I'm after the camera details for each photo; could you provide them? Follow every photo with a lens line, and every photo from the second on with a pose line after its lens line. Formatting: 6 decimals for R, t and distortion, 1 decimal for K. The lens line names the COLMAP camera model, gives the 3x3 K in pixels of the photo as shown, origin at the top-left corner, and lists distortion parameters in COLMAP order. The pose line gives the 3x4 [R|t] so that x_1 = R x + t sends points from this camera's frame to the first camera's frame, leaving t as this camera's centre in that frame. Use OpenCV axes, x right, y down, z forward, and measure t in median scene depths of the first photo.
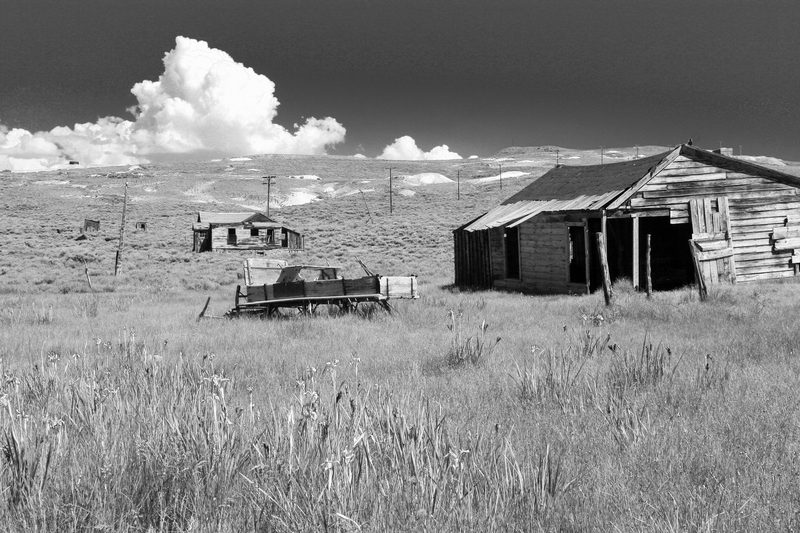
lens RADIAL K [[897.4, 0, 399.6], [0, 897.4, 267.2], [0, 0, 1]] dist [0.026282, 0.000000]
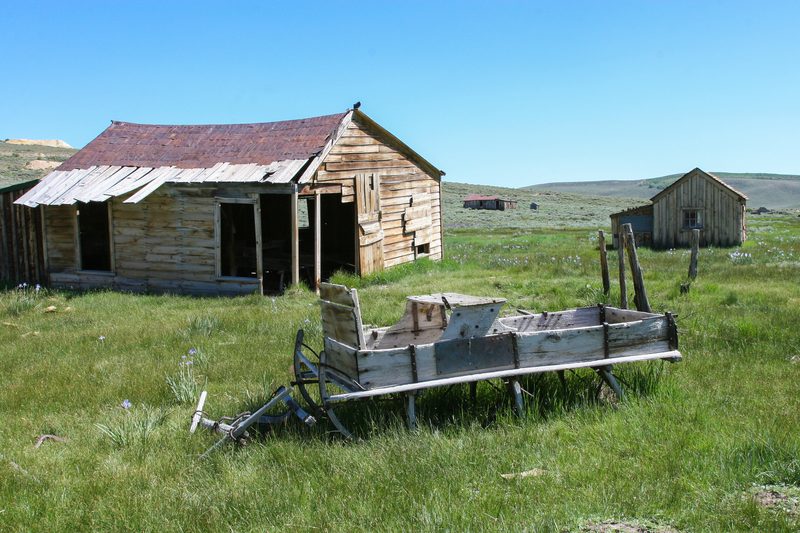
lens RADIAL K [[897.4, 0, 400.4], [0, 897.4, 265.2], [0, 0, 1]] dist [0.026282, 0.000000]
pose [[0.734871, -0.031274, 0.677486, -0.221293], [0.011284, 0.999362, 0.033893, -0.017216], [-0.678113, -0.017262, 0.734754, 0.339195]]
